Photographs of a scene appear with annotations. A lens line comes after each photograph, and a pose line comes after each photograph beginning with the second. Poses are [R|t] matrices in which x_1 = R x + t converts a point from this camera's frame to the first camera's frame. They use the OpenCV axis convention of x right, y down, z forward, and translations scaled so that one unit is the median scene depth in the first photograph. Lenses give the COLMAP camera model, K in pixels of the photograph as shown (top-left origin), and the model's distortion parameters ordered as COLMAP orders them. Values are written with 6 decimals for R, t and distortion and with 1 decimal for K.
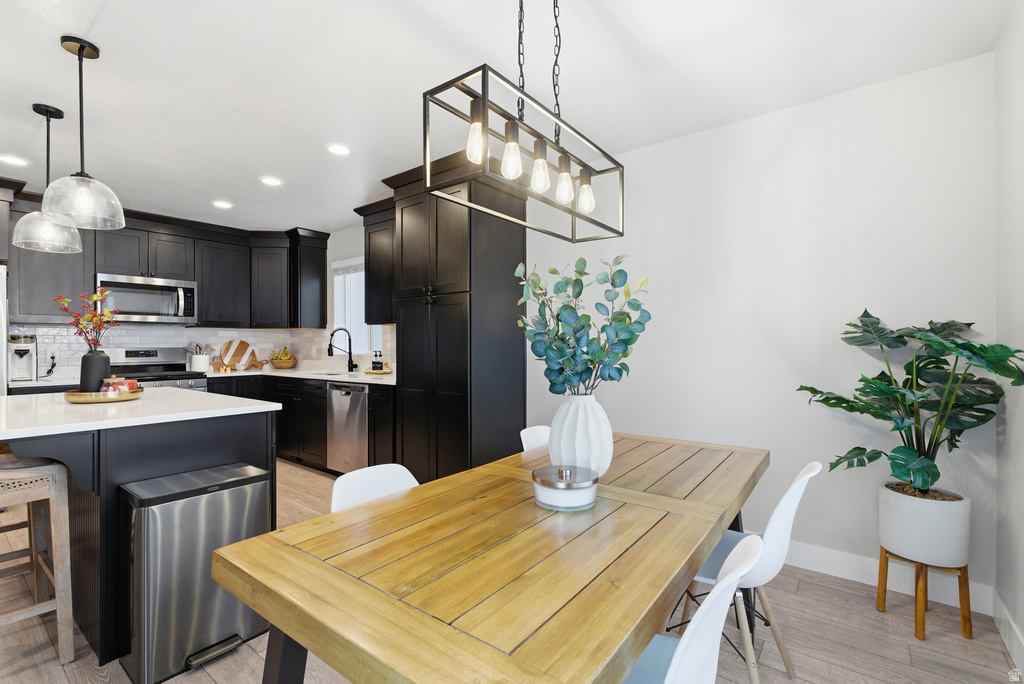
lens RADIAL K [[454.5, 0, 516.3], [0, 454.5, 343.6], [0, 0, 1]] dist [-0.009486, 0.002174]
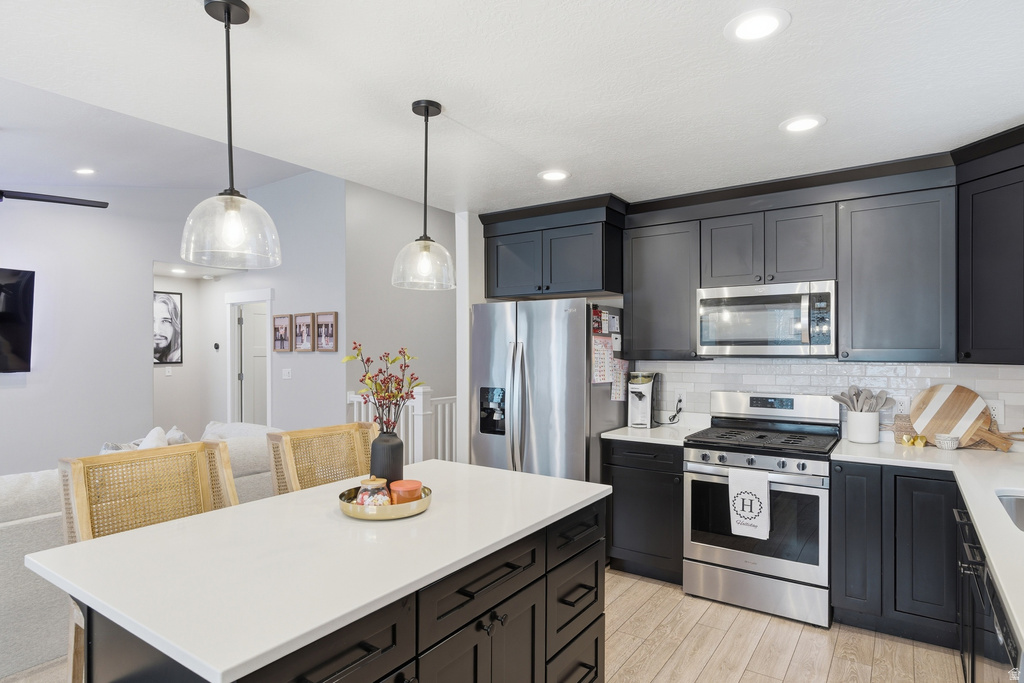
lens RADIAL K [[586.0, 0, 513.3], [0, 586.0, 347.9], [0, 0, 1]] dist [-0.000992, -0.000228]
pose [[0.045212, 0.001601, -0.998976, -0.011111], [-0.000315, 0.999999, 0.001589, -0.052150], [0.998977, 0.000243, 0.045213, 0.546967]]
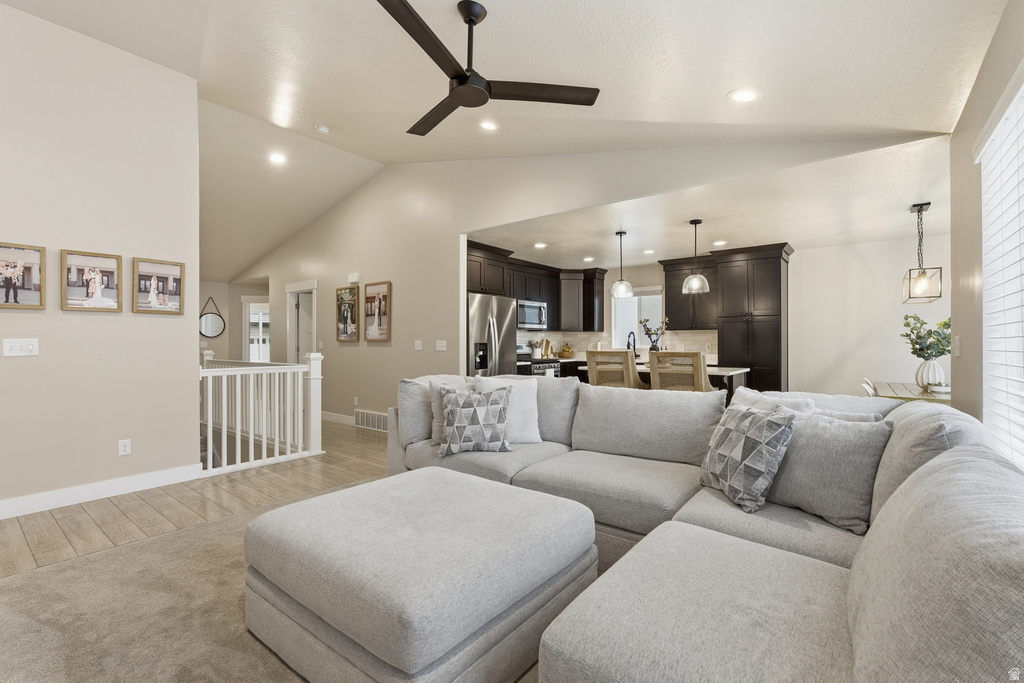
lens RADIAL K [[454.5, 0, 517.3], [0, 454.5, 343.1], [0, 0, 1]] dist [-0.009486, 0.002174]
pose [[0.999900, 0.005391, -0.013048, -0.806501], [-0.005396, 0.999985, -0.000379, 0.008466], [0.013046, 0.000450, 0.999915, -0.649588]]
